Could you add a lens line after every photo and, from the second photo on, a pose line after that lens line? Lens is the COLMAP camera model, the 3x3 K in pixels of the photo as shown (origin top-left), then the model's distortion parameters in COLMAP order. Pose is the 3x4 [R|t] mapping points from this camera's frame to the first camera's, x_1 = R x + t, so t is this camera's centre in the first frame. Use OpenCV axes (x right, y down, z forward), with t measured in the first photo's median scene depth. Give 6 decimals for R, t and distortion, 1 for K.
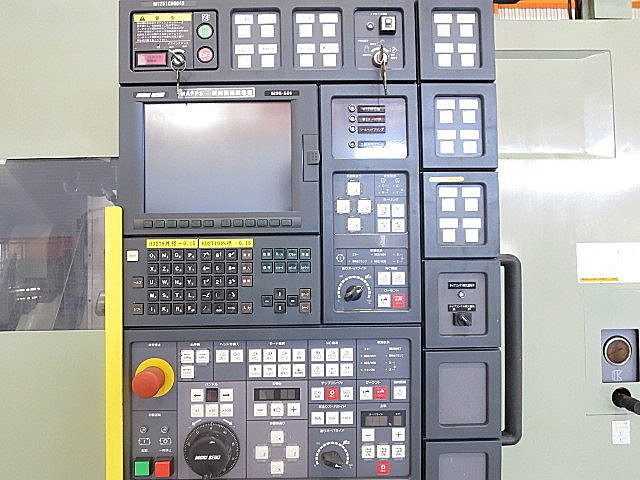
lens RADIAL K [[453.6, 0, 321.5], [0, 453.6, 240.0], [0, 0, 1]] dist [-0.011435, -0.001224]
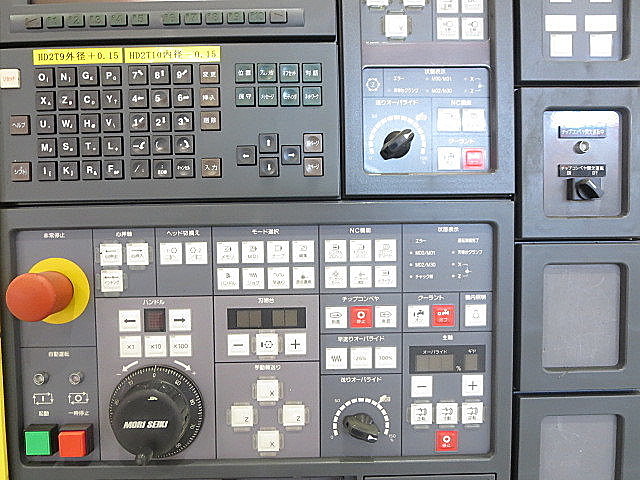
lens RADIAL K [[453.6, 0, 318.0], [0, 453.6, 239.7], [0, 0, 1]] dist [-0.011435, -0.001224]
pose [[0.999866, -0.010159, -0.012869, -0.023335], [0.010841, 0.998478, 0.054075, 0.208858], [0.012300, -0.054207, 0.998454, 0.423518]]
